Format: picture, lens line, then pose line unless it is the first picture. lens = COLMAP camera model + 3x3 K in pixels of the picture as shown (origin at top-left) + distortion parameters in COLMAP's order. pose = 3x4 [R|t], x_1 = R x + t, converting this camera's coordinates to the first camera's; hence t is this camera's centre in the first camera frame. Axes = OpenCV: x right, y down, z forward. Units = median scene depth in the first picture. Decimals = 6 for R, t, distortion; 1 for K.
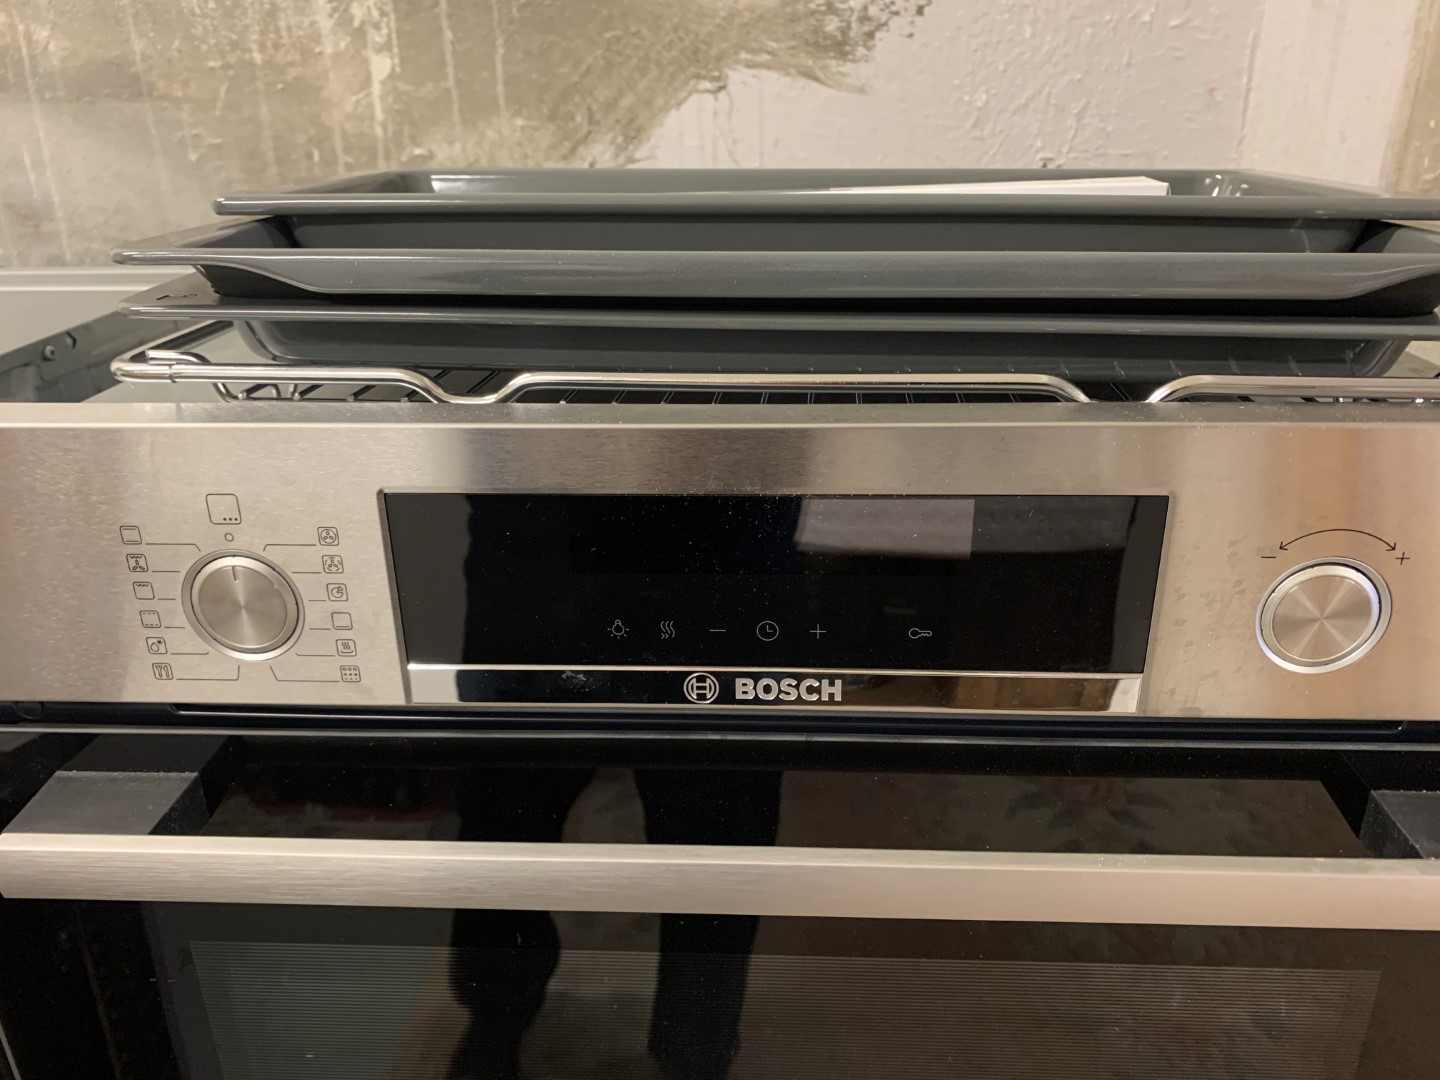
lens RADIAL K [[1089.6, 0, 697.9], [0, 1089.6, 507.5], [0, 0, 1]] dist [-0.005931, -0.002456]
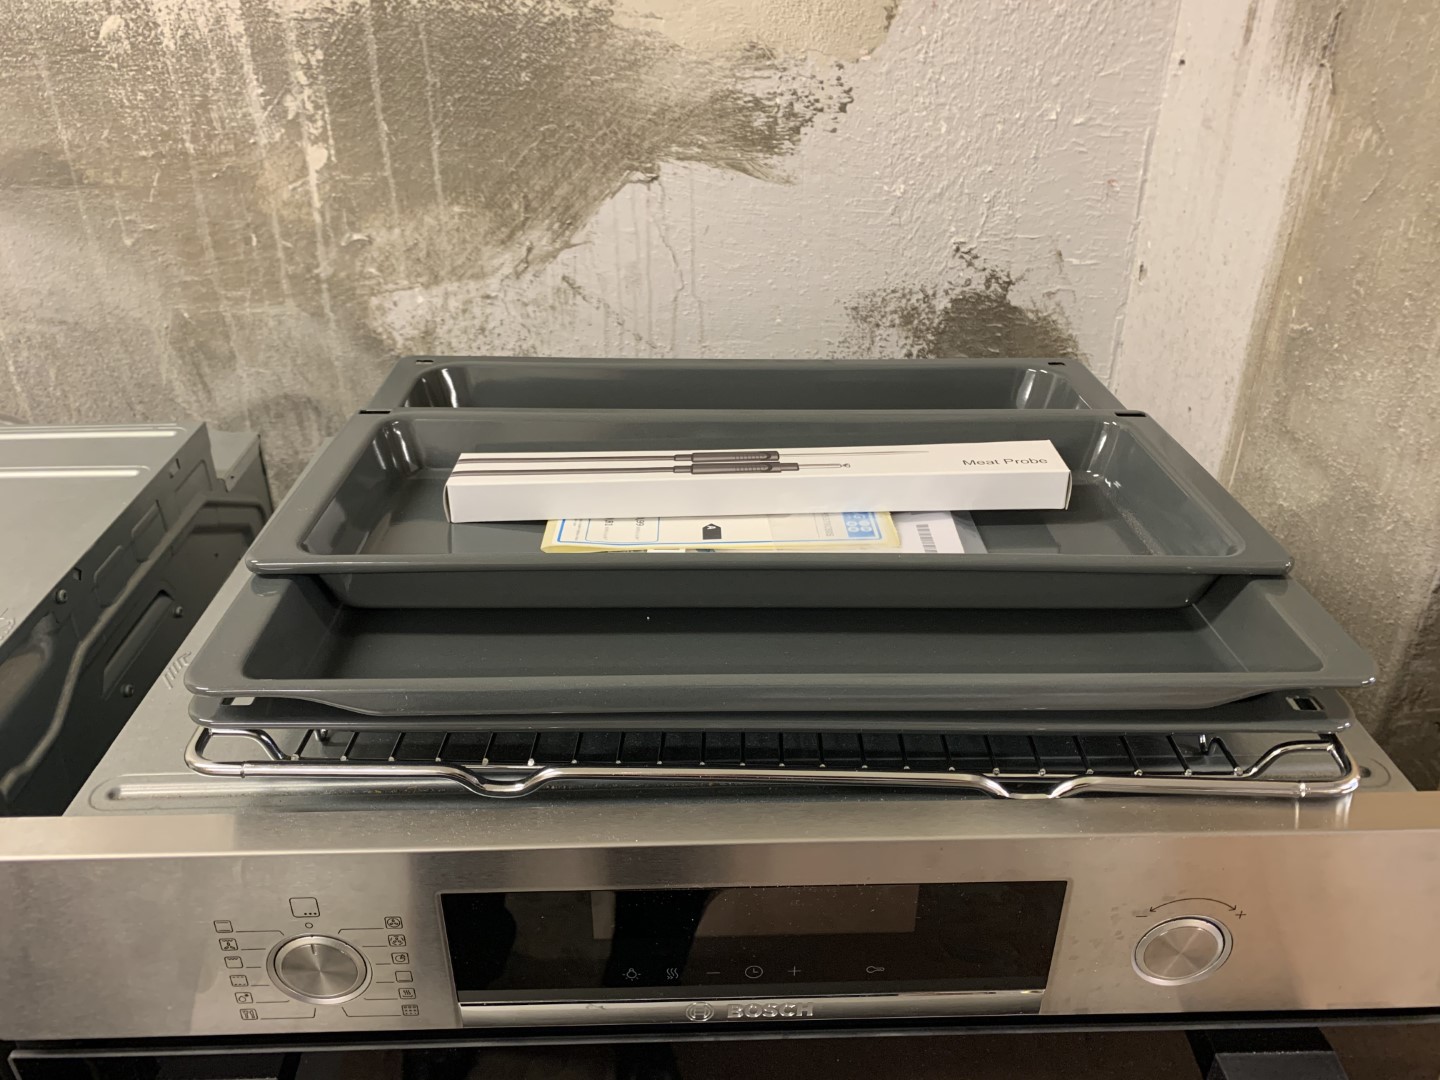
lens RADIAL K [[1089.6, 0, 692.4], [0, 1089.6, 489.2], [0, 0, 1]] dist [-0.005931, -0.002456]
pose [[0.996629, -0.025298, 0.078042, -0.030449], [0.017815, 0.995306, 0.095128, -0.189360], [-0.080082, -0.093417, 0.992401, -0.061160]]
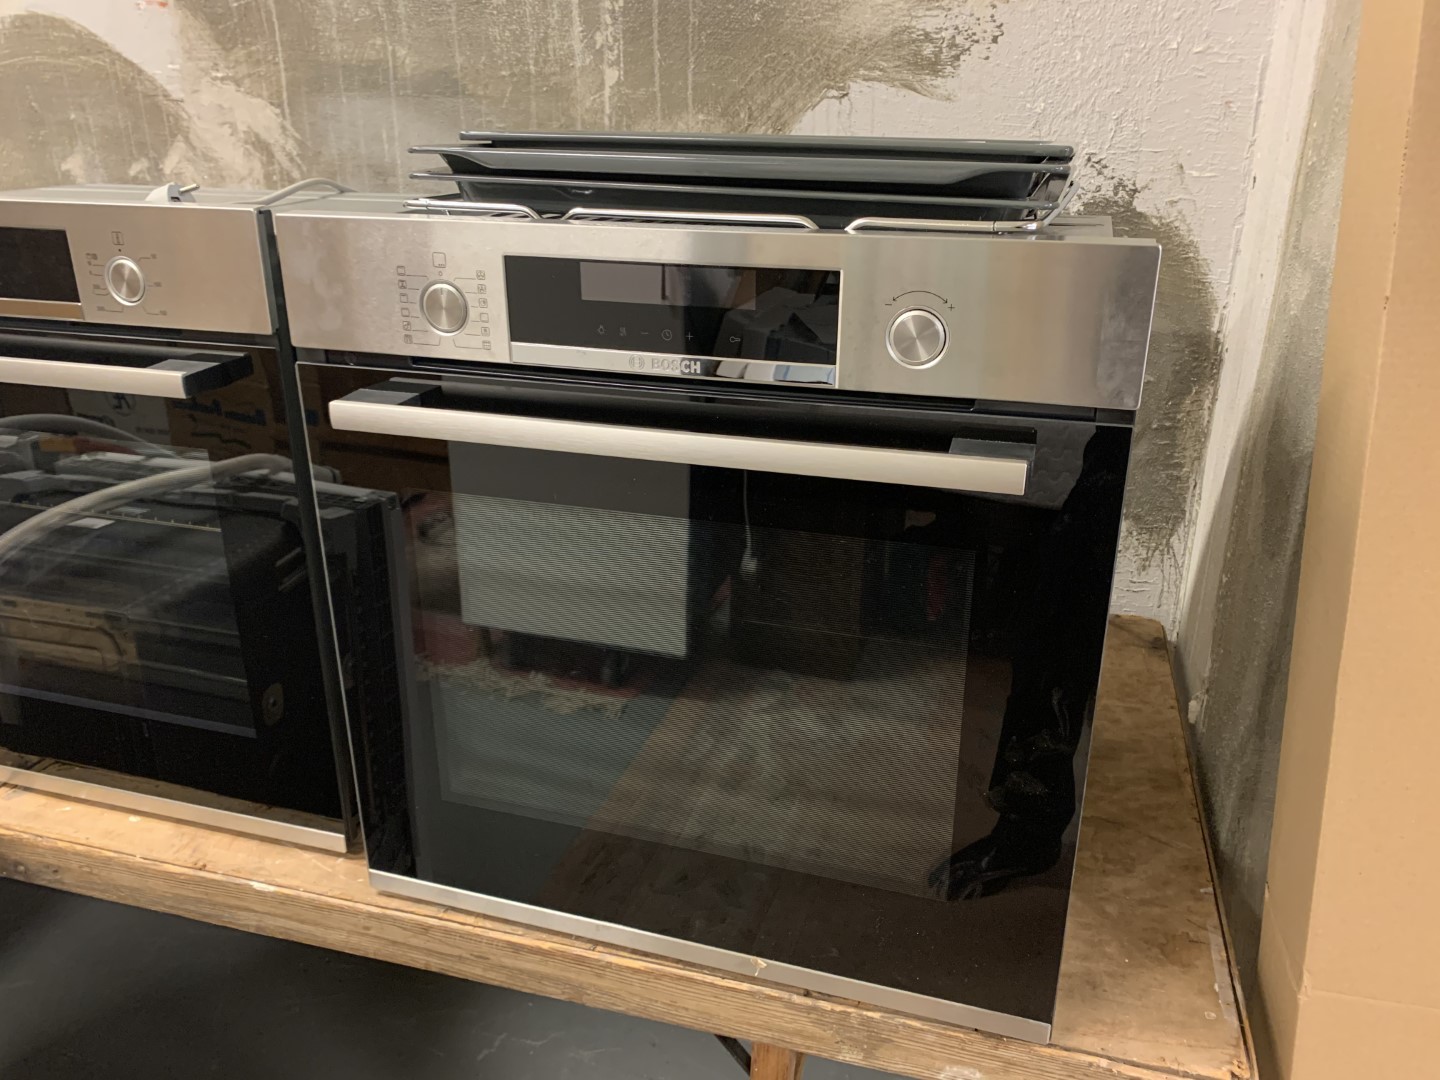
lens RADIAL K [[1089.6, 0, 701.6], [0, 1089.6, 508.1], [0, 0, 1]] dist [-0.005931, -0.002456]
pose [[0.964720, 0.106877, -0.240607, 0.234179], [-0.110794, 0.993840, -0.002771, 0.155355], [0.238828, 0.029331, 0.970619, -0.358034]]
